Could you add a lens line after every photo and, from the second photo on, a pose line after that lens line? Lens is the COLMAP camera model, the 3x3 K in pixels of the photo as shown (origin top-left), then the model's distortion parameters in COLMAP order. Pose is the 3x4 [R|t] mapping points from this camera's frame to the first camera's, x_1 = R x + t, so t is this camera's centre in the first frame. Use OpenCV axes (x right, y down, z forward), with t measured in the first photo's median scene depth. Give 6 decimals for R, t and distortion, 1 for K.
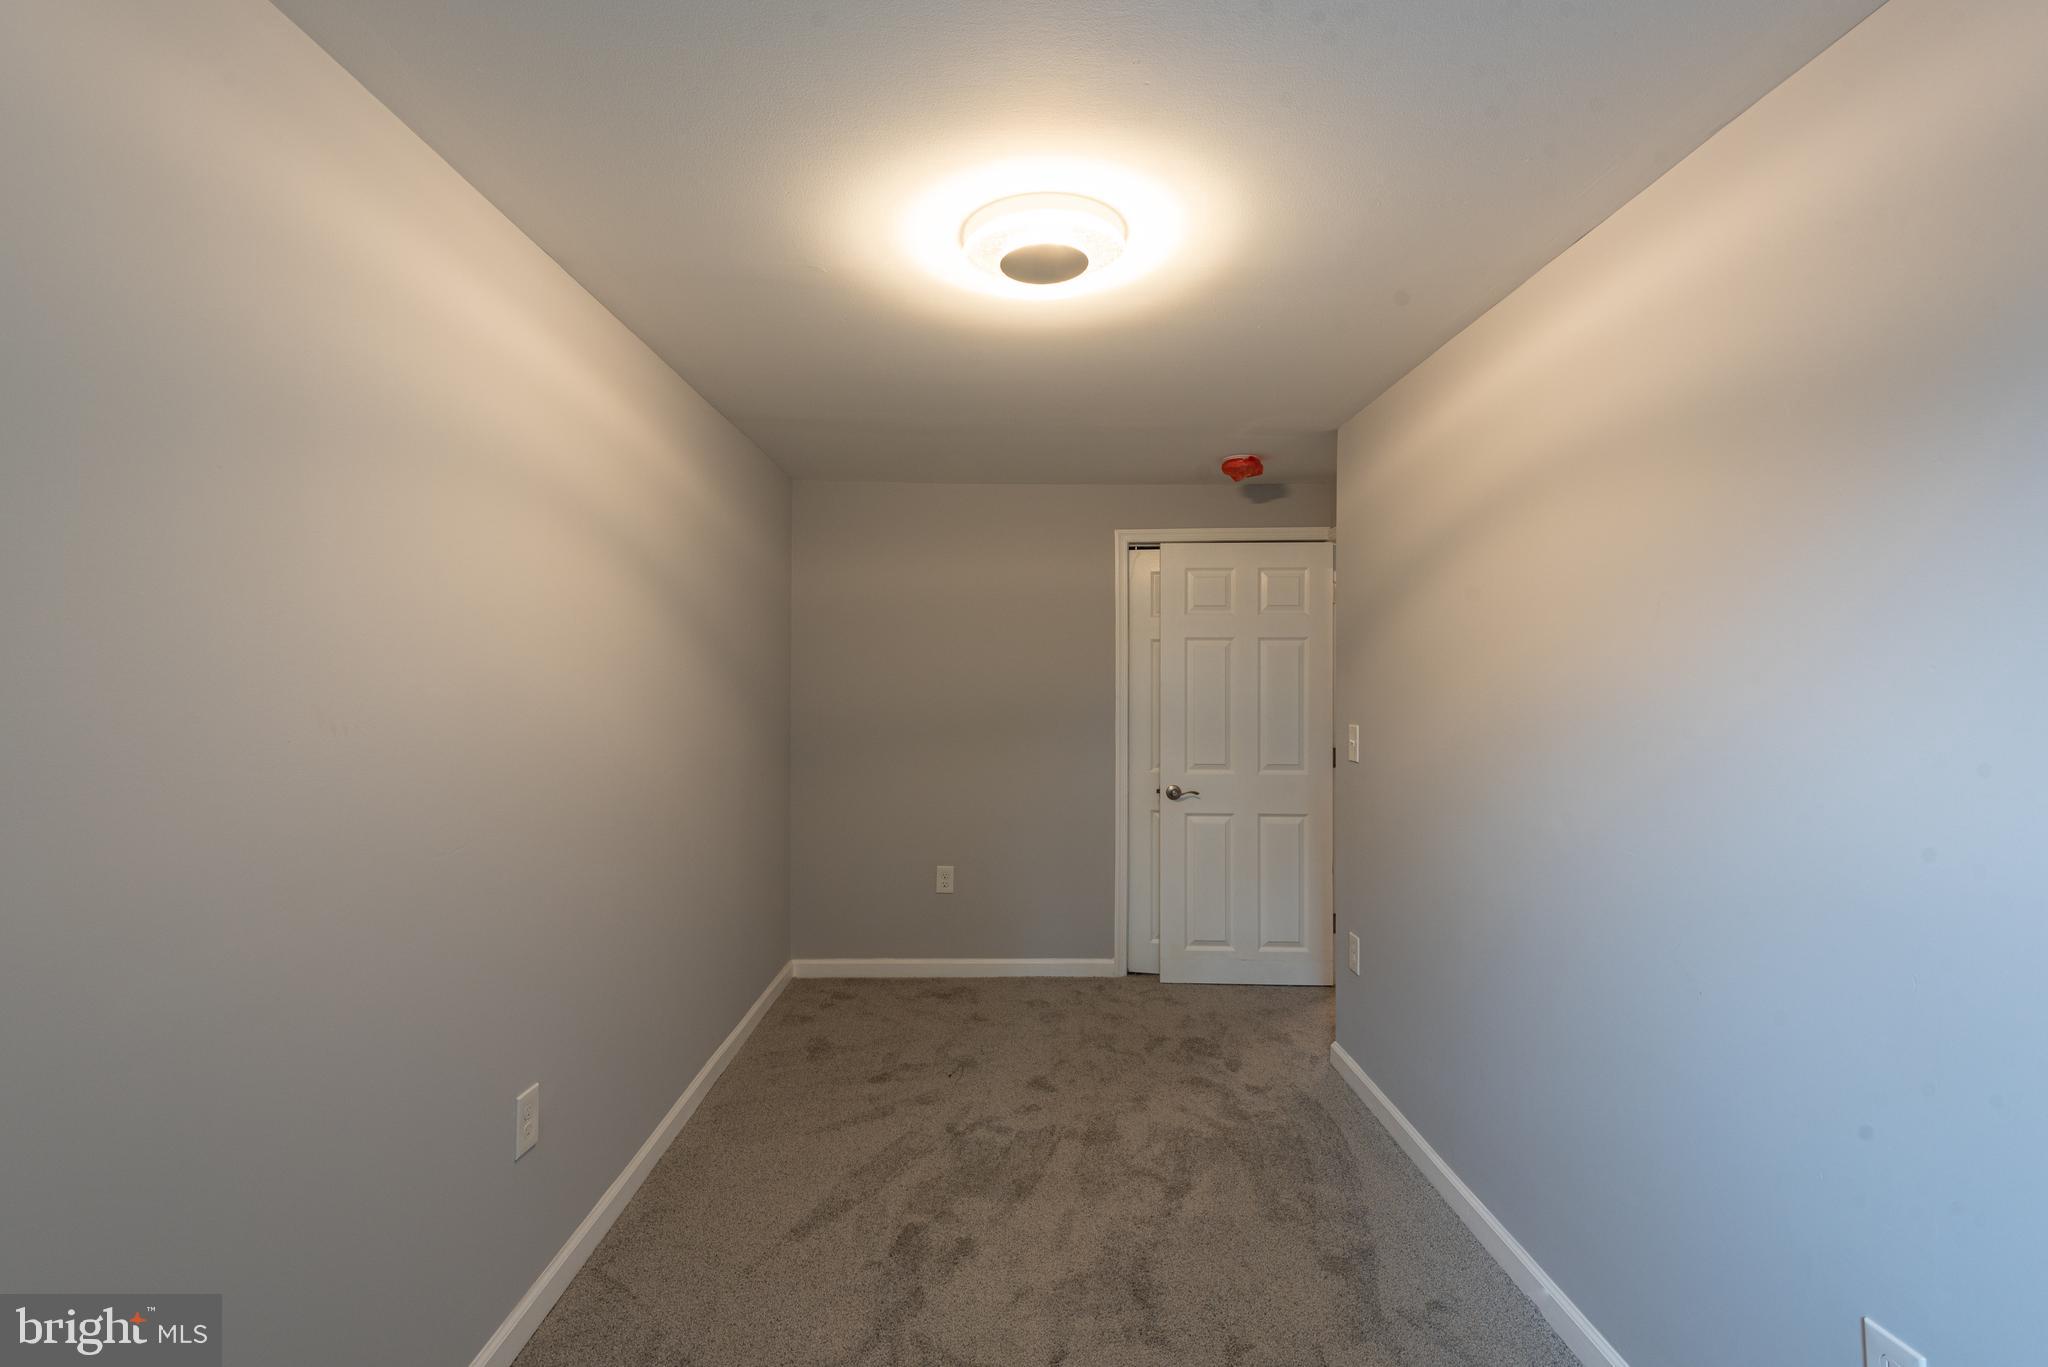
lens RADIAL K [[956.4, 0, 1024.3], [0, 956.4, 762.4], [0, 0, 1]] dist [0.015307, -0.008080]
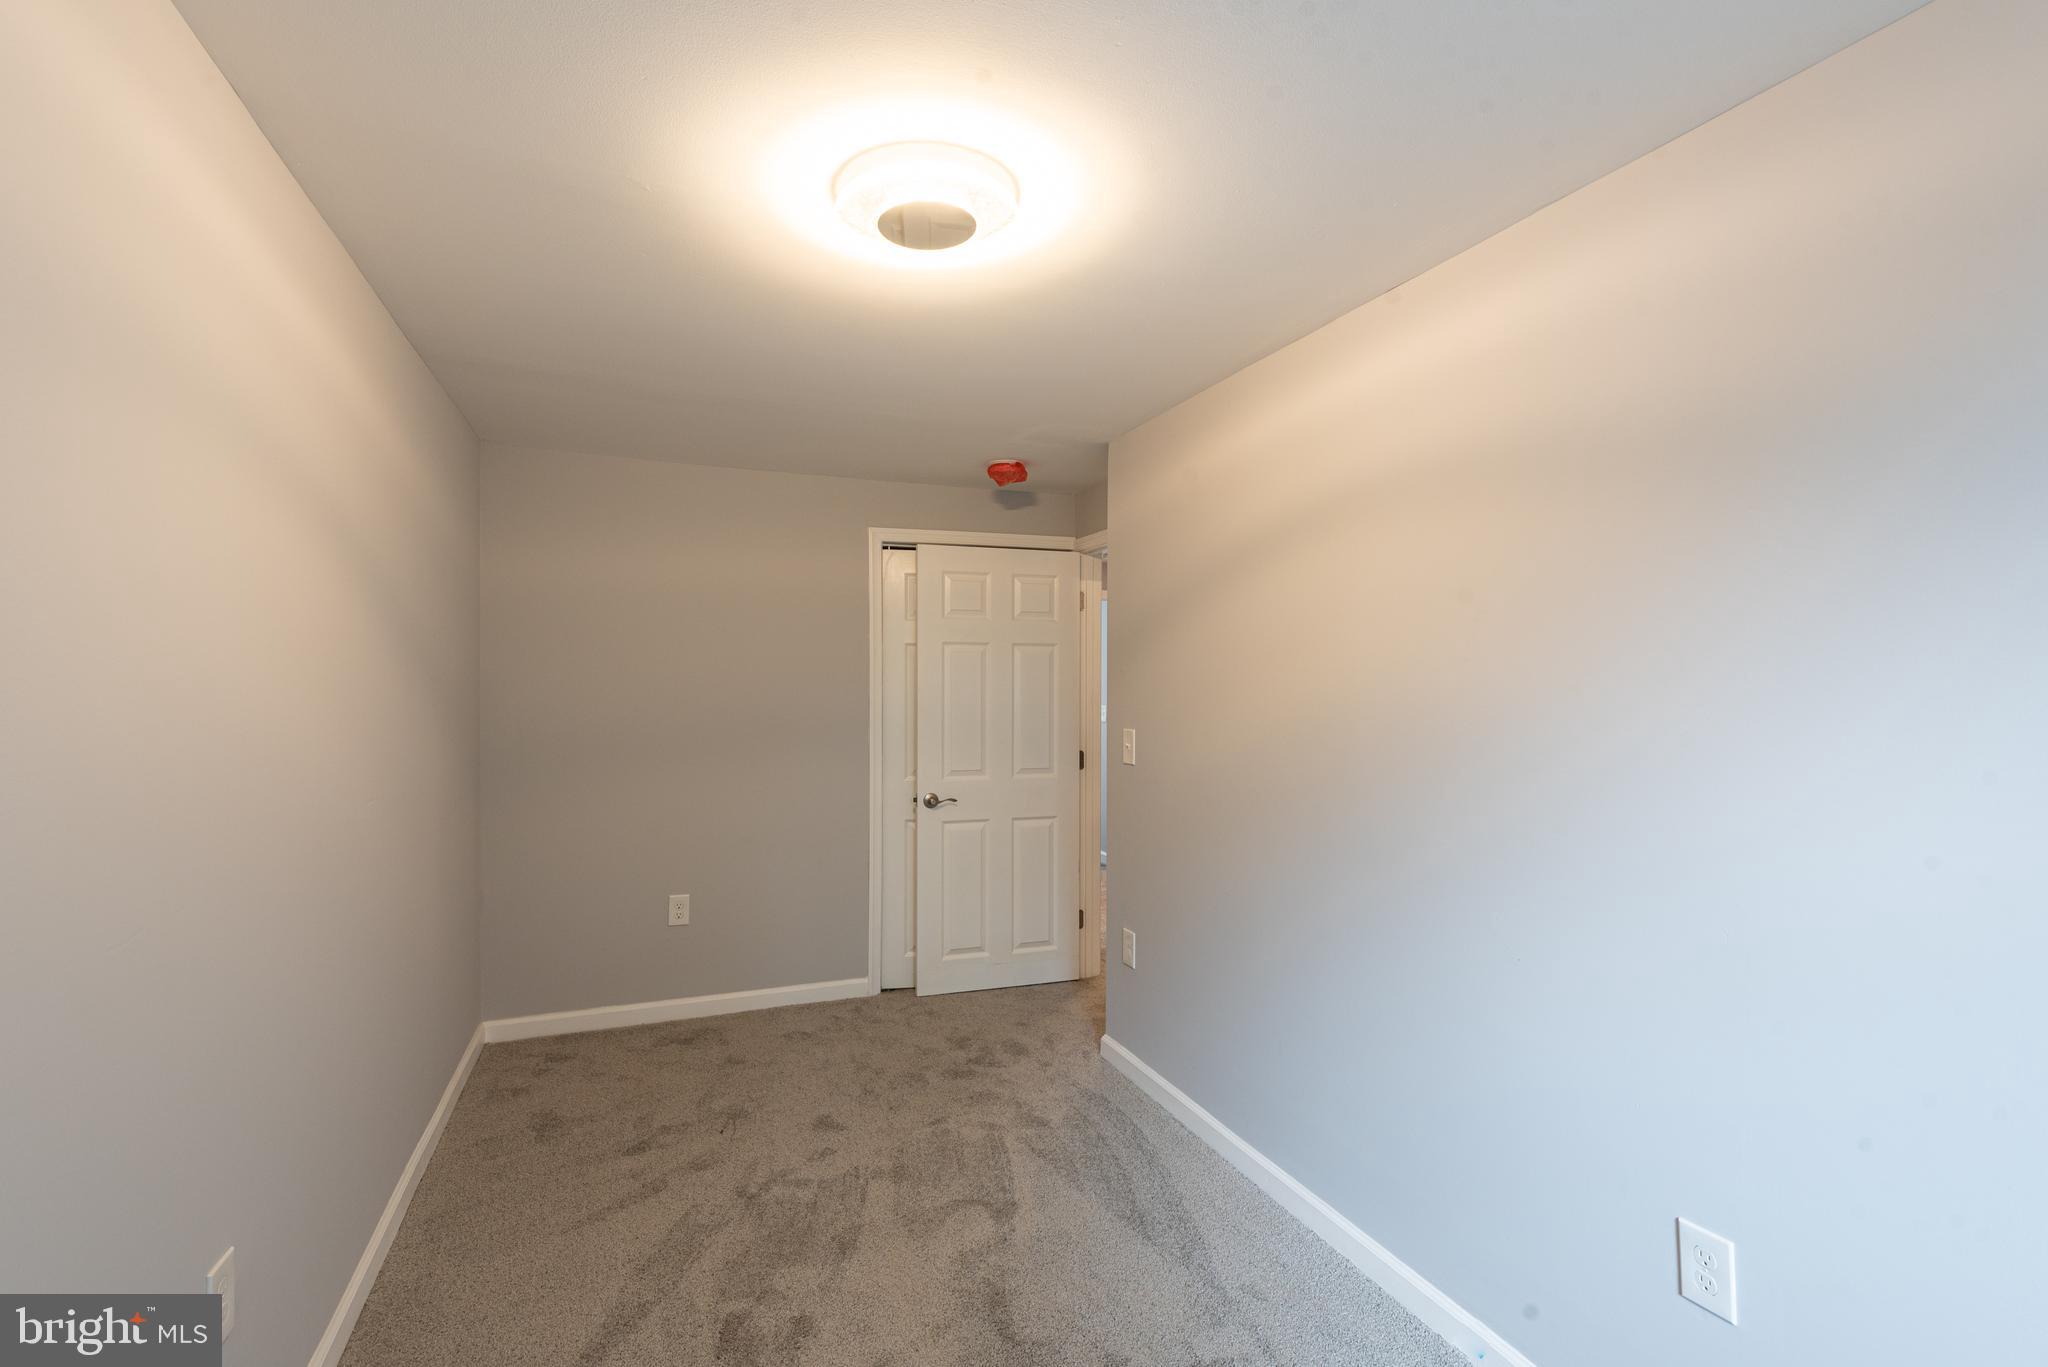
lens RADIAL K [[956.4, 0, 1024.3], [0, 956.4, 762.4], [0, 0, 1]] dist [0.015307, -0.008080]
pose [[0.934016, -0.031525, 0.355838, -0.118300], [0.032606, 0.999464, 0.002961, -0.008465], [-0.355741, 0.008837, 0.934543, 0.063914]]
